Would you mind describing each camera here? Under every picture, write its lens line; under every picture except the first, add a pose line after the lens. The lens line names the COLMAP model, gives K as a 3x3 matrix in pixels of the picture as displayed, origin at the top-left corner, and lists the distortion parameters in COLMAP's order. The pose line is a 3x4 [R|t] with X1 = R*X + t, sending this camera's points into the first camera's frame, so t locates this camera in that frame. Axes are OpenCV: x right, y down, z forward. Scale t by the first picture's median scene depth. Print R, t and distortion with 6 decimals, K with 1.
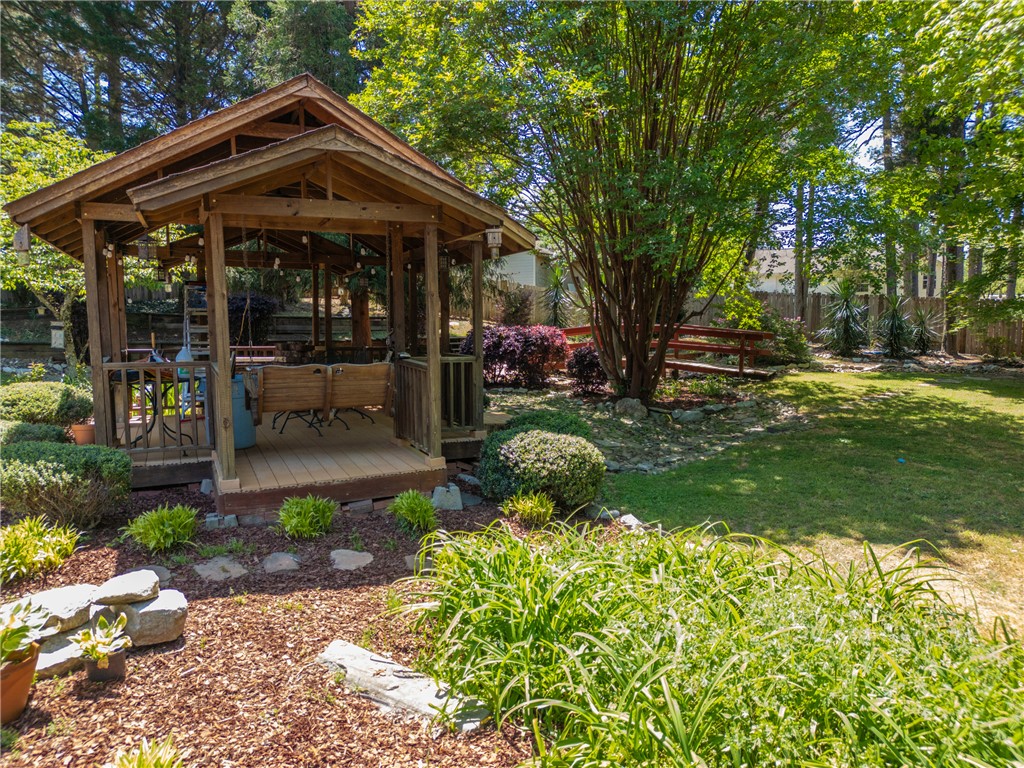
lens RADIAL K [[709.1, 0, 516.9], [0, 709.1, 384.4], [0, 0, 1]] dist [0.097305, -0.122413]
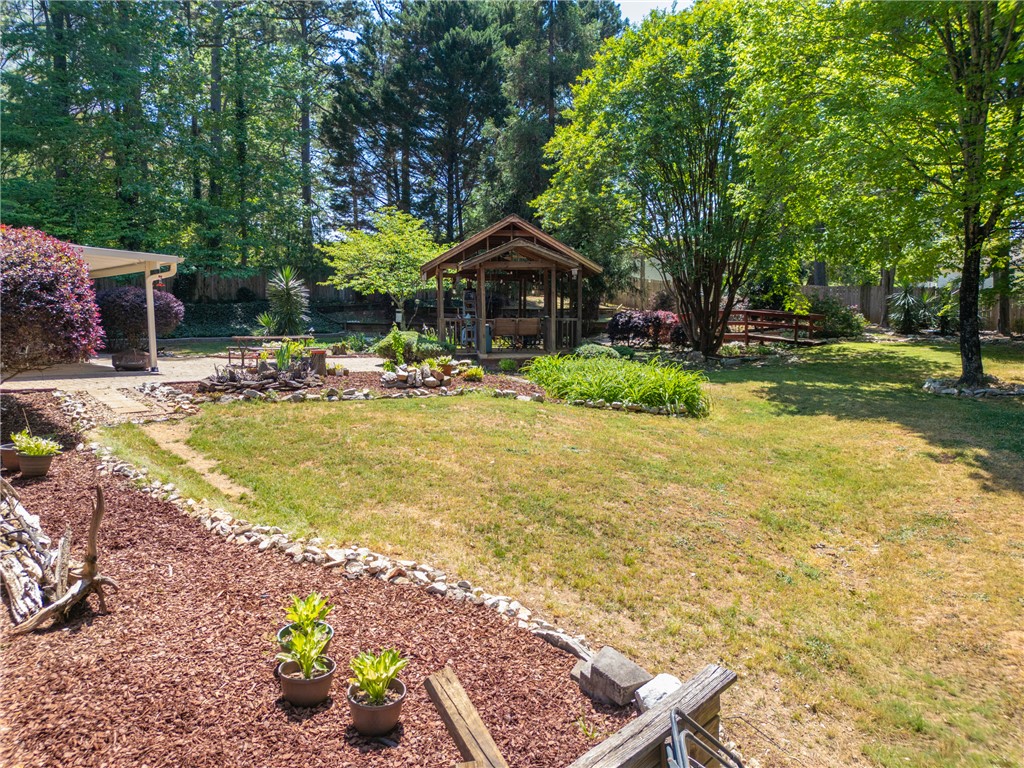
lens RADIAL K [[709.1, 0, 516.9], [0, 709.1, 384.4], [0, 0, 1]] dist [0.097305, -0.122413]
pose [[0.952570, 0.026053, -0.303203, 0.488803], [-0.025001, 0.999660, 0.007353, 0.176200], [0.303292, 0.000576, 0.952898, -1.378638]]
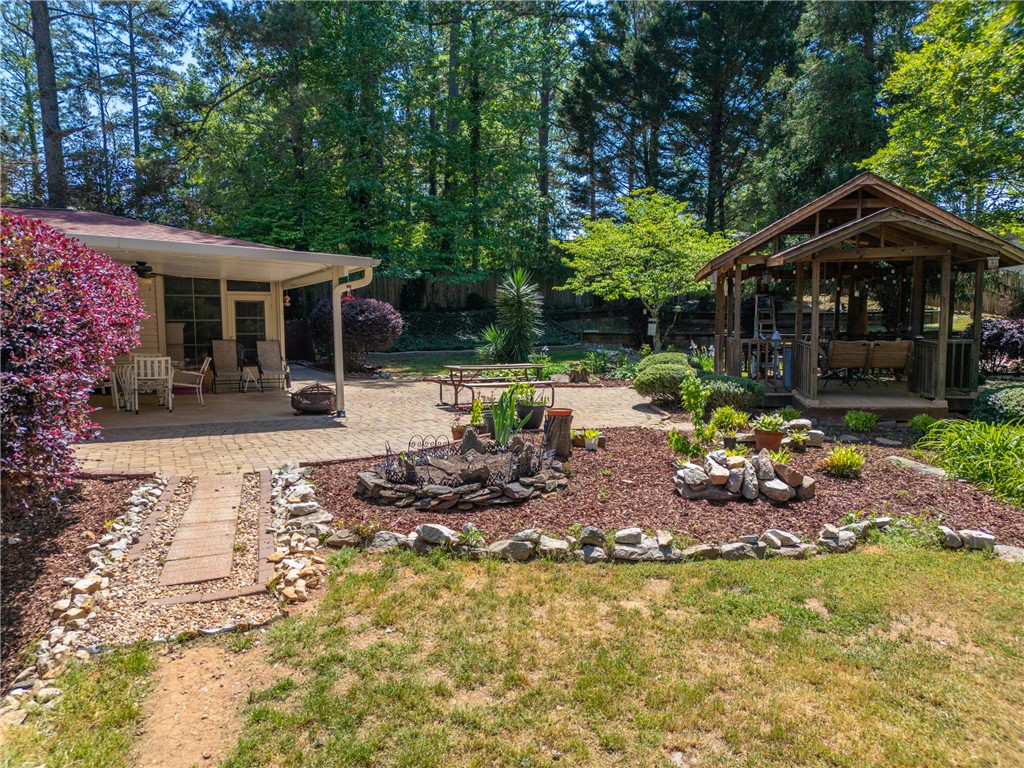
lens RADIAL K [[709.1, 0, 516.9], [0, 709.1, 384.4], [0, 0, 1]] dist [0.097305, -0.122413]
pose [[0.811749, 0.051541, -0.581727, 0.046621], [-0.048533, 0.998606, 0.020752, 0.066963], [0.581986, 0.011388, 0.813119, -0.741210]]
